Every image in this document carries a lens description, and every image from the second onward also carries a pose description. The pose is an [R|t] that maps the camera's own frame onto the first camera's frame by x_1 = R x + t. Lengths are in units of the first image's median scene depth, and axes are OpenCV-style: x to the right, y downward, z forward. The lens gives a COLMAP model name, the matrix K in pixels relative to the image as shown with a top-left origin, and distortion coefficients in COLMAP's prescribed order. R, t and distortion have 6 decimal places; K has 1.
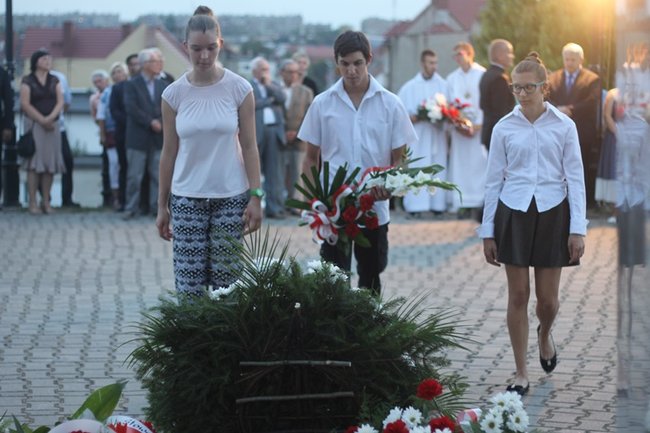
lens RADIAL K [[1591.1, 0, 341.5], [0, 1591.1, 239.8], [0, 0, 1]] dist [-0.098096, 0.000000]
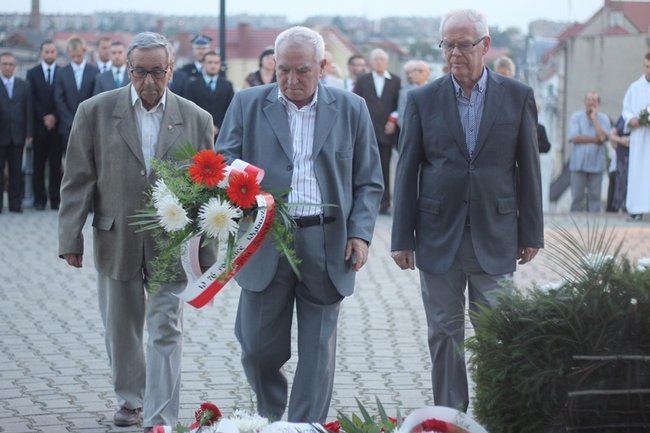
lens RADIAL K [[1591.1, 0, 331.7], [0, 1591.1, 242.4], [0, 0, 1]] dist [-0.098096, 0.000000]
pose [[0.994109, 0.014476, -0.107410, -0.108745], [-0.014408, 0.999895, 0.001414, 0.004863], [0.107420, 0.000142, 0.994214, -0.028855]]
